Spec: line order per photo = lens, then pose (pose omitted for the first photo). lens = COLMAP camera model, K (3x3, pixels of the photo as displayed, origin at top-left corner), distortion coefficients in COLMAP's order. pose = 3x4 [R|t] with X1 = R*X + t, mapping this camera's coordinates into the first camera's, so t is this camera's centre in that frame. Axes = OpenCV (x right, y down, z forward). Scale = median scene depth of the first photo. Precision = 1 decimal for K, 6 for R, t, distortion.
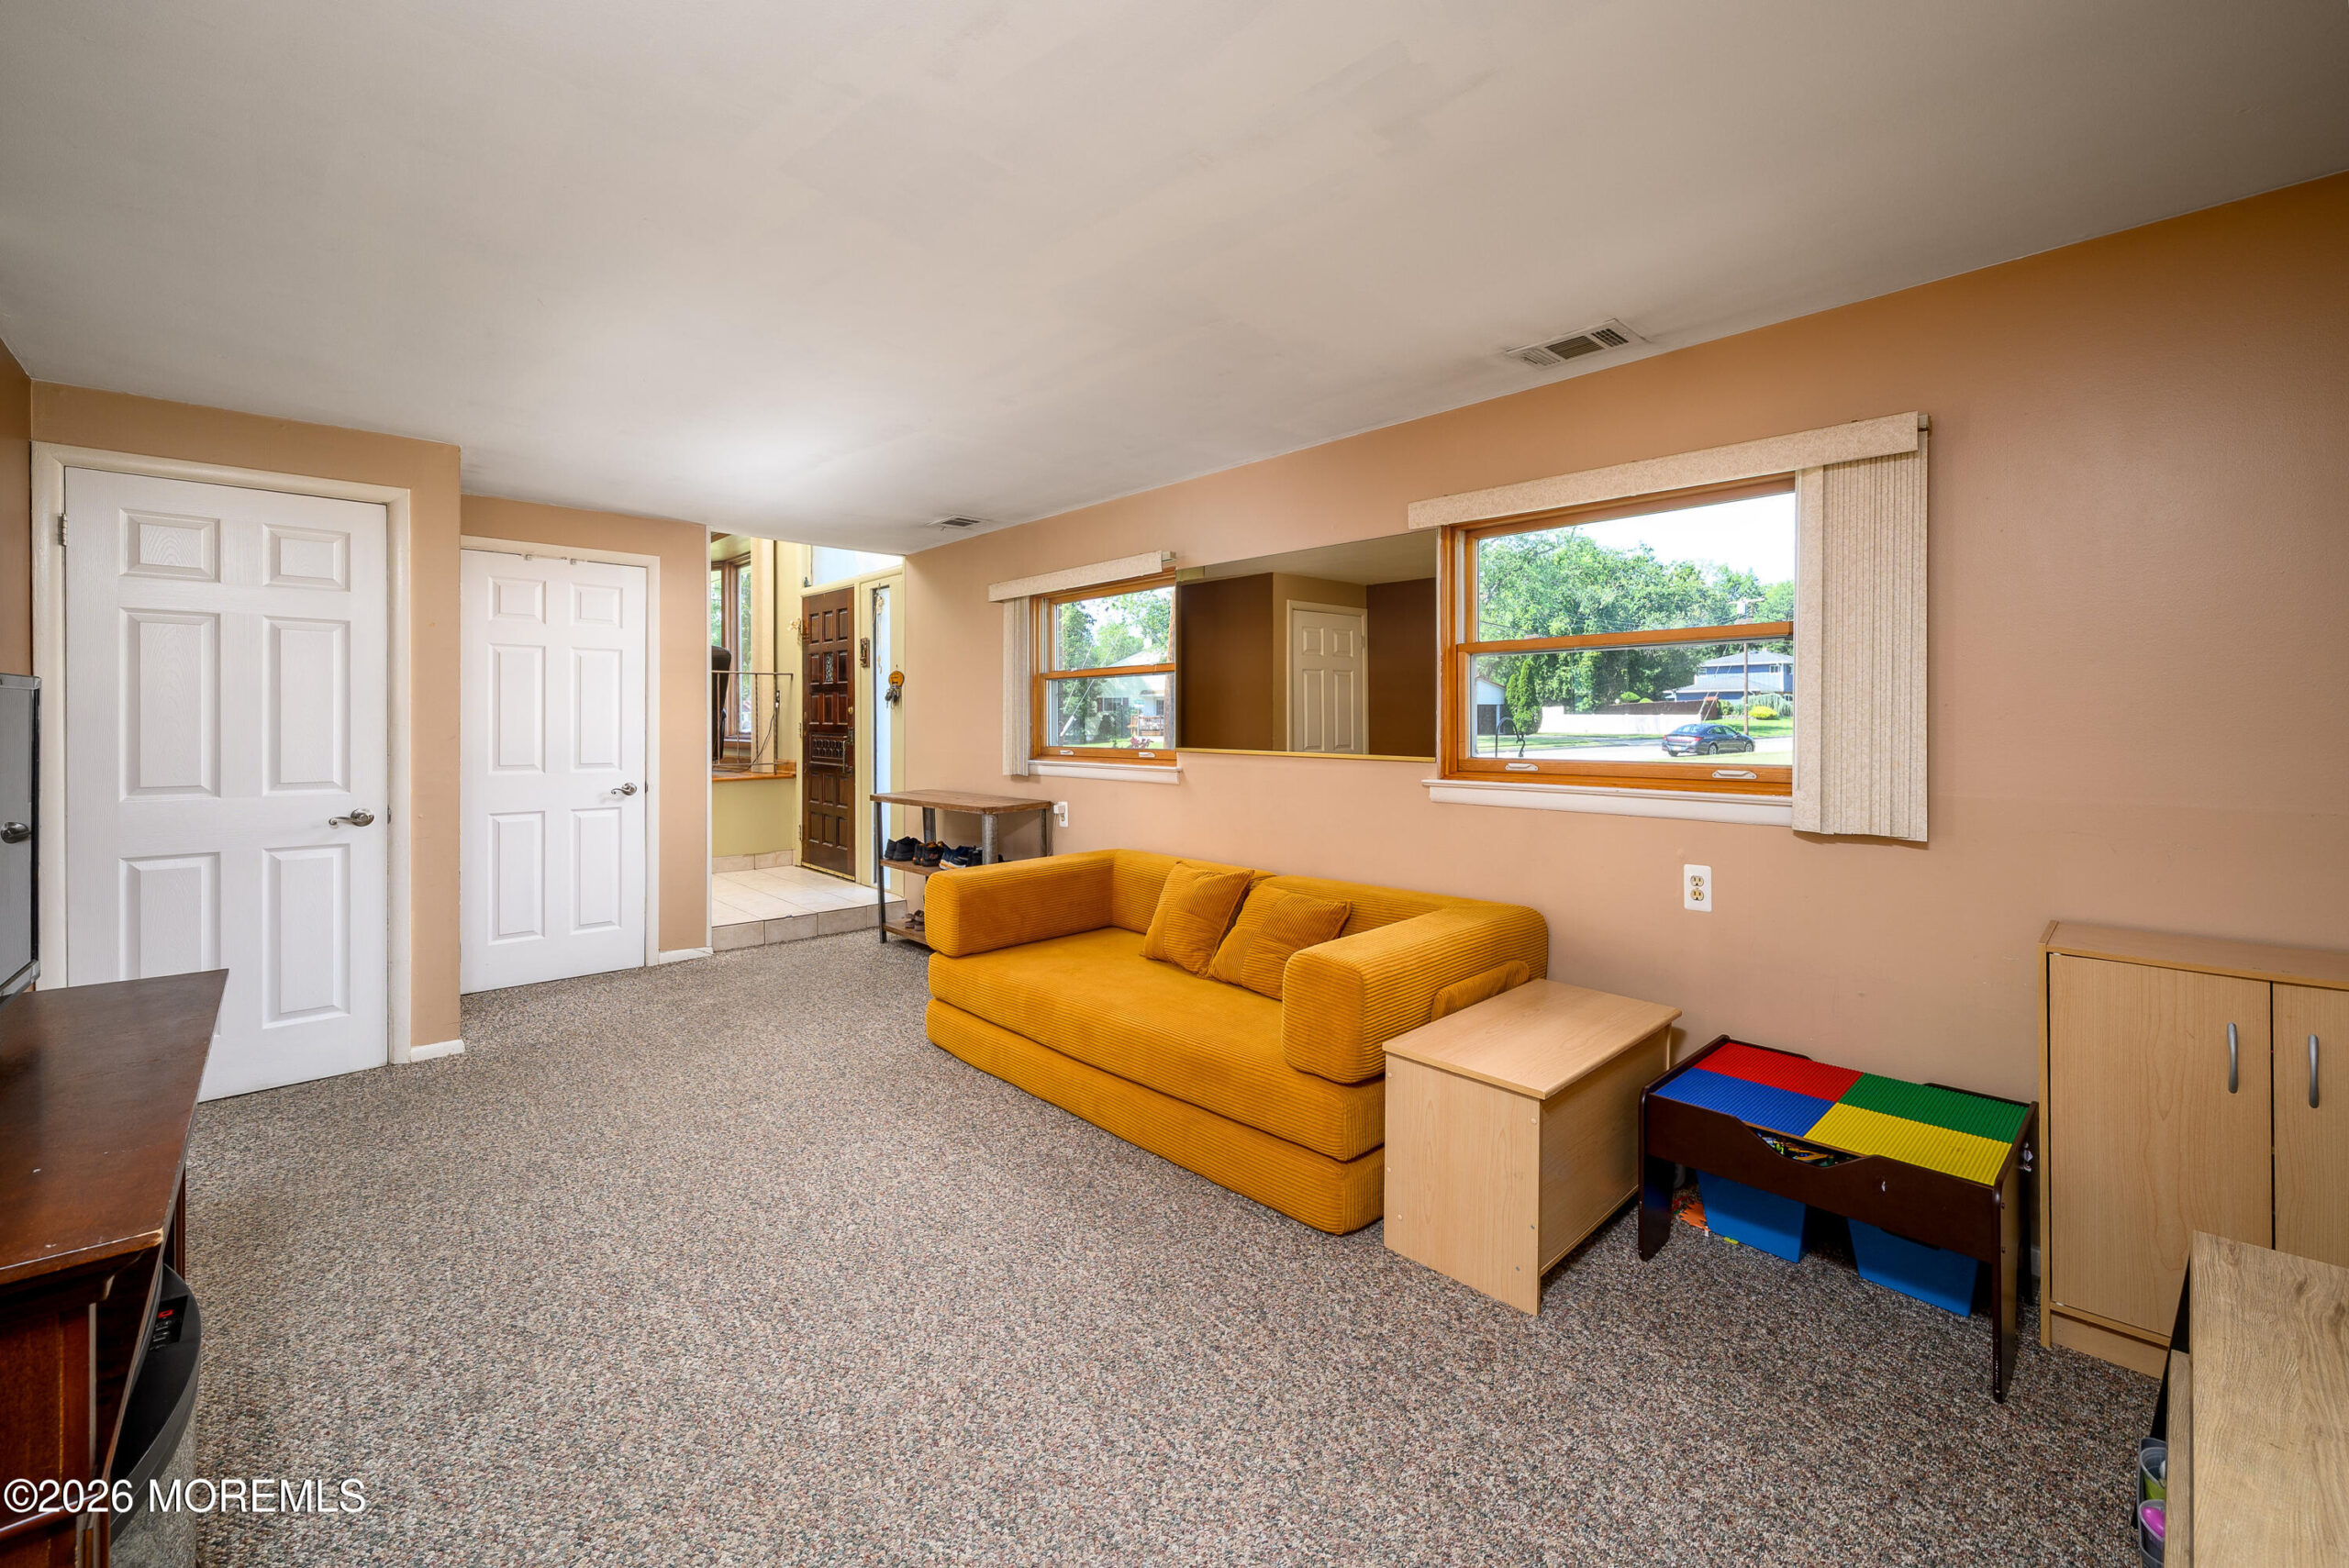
lens RADIAL K [[953.2, 0, 1176.3], [0, 953.2, 725.1], [0, 0, 1]] dist [-0.000743, -0.000031]
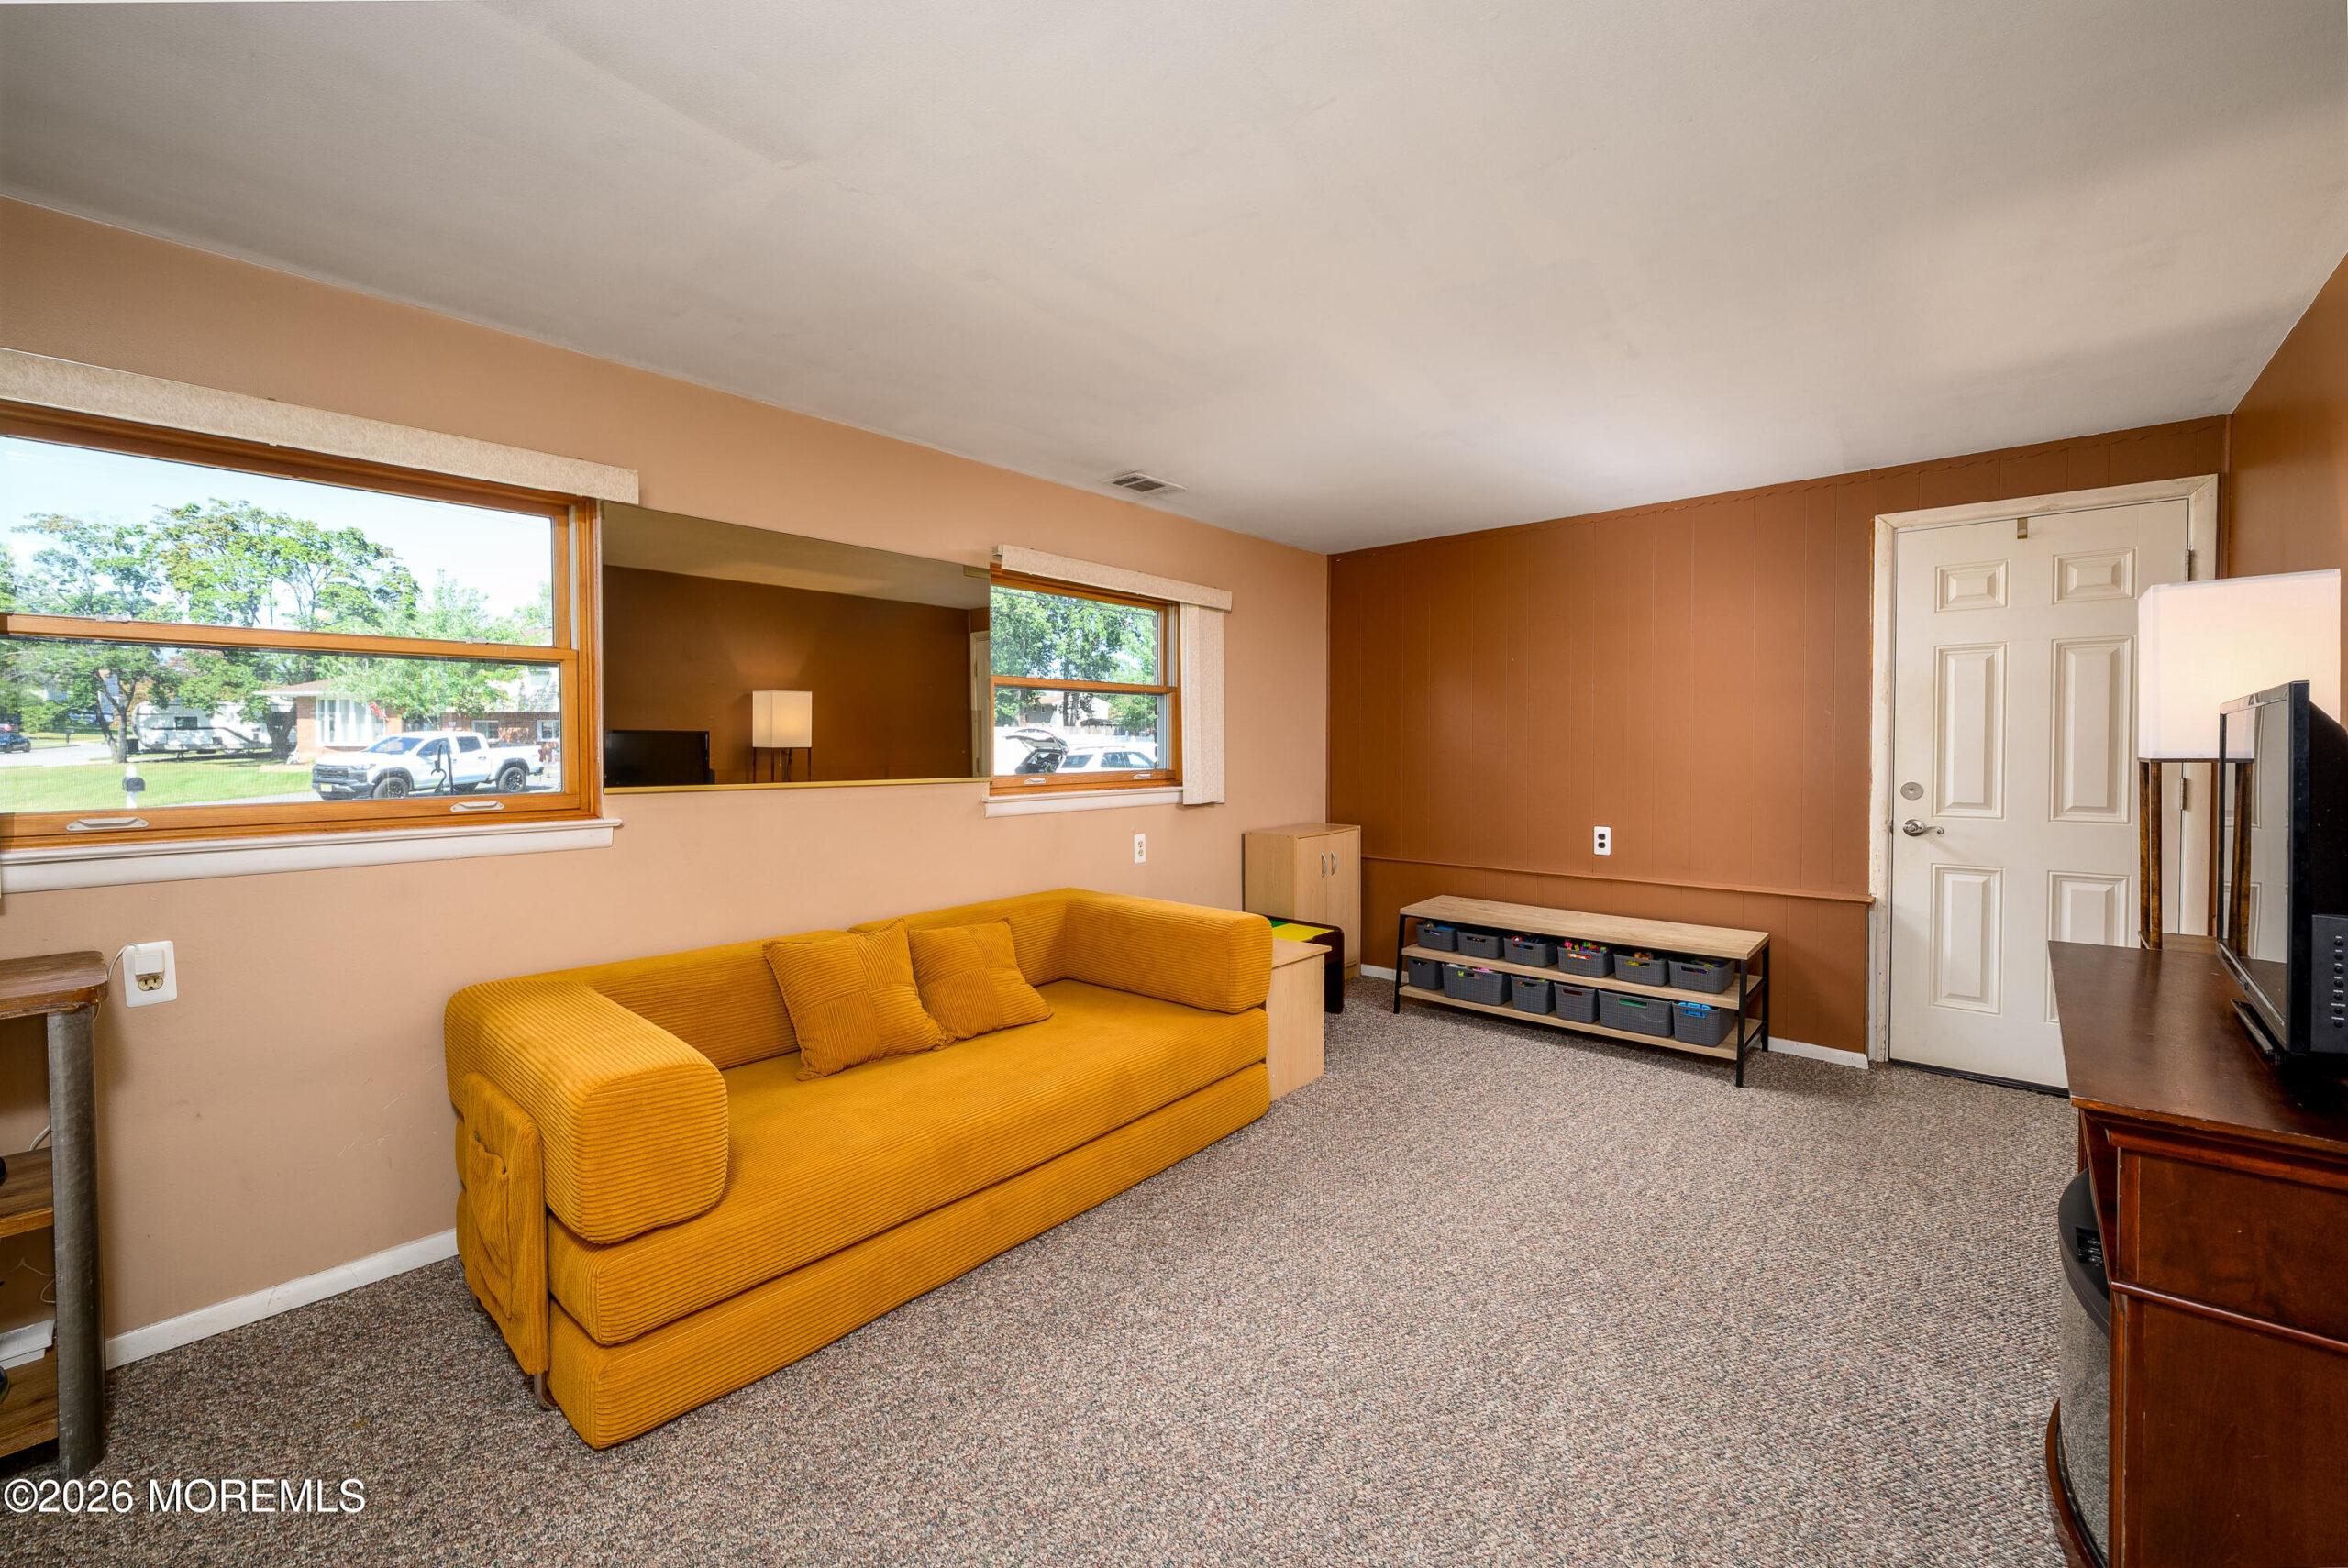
lens RADIAL K [[934.4, 0, 1185.5], [0, 934.4, 766.8], [0, 0, 1]] dist [-0.001339, -0.000052]
pose [[-0.094634, -0.024062, 0.995221, -1.029078], [0.008771, 0.999649, 0.025003, -0.003954], [-0.995474, 0.011095, -0.094389, 1.093496]]
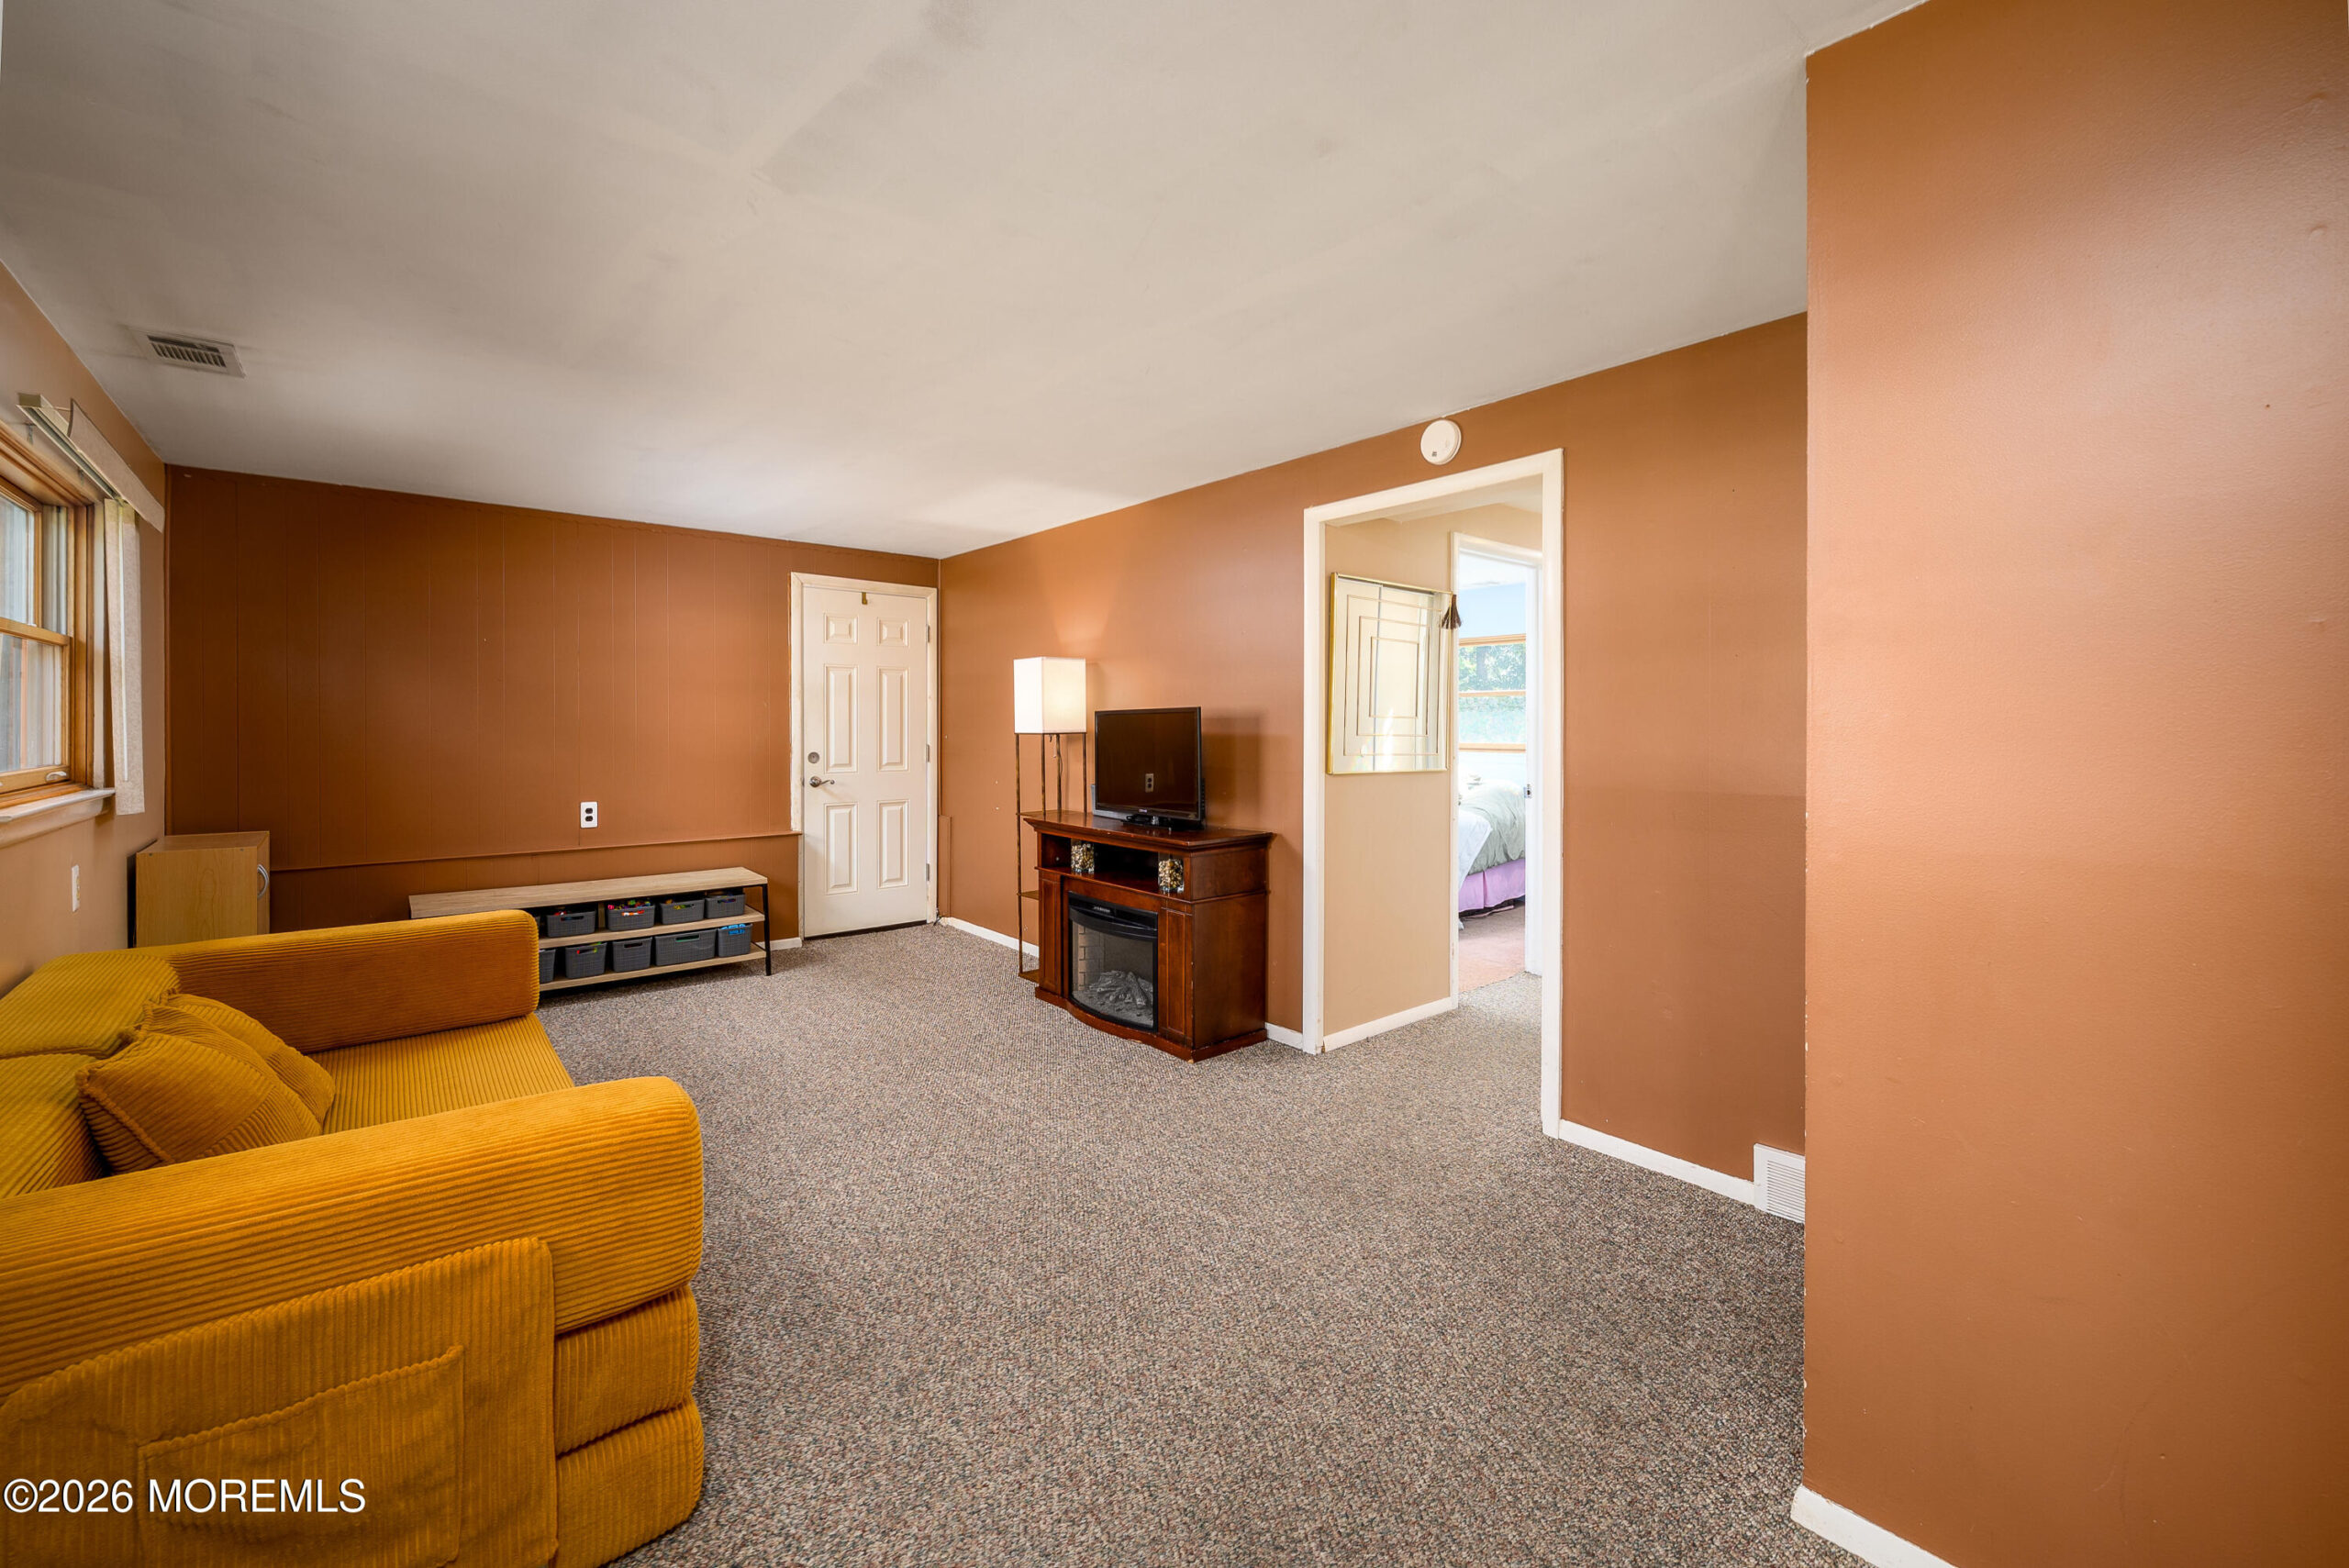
lens RADIAL K [[955.6, 0, 1177.1], [0, 955.6, 746.8], [0, 0, 1]] dist [0.000663, 0.000386]
pose [[-0.998556, -0.002390, 0.053664, -0.695648], [-0.000874, 0.999600, 0.028255, -0.010370], [-0.053710, 0.028168, -0.998159, 1.984783]]
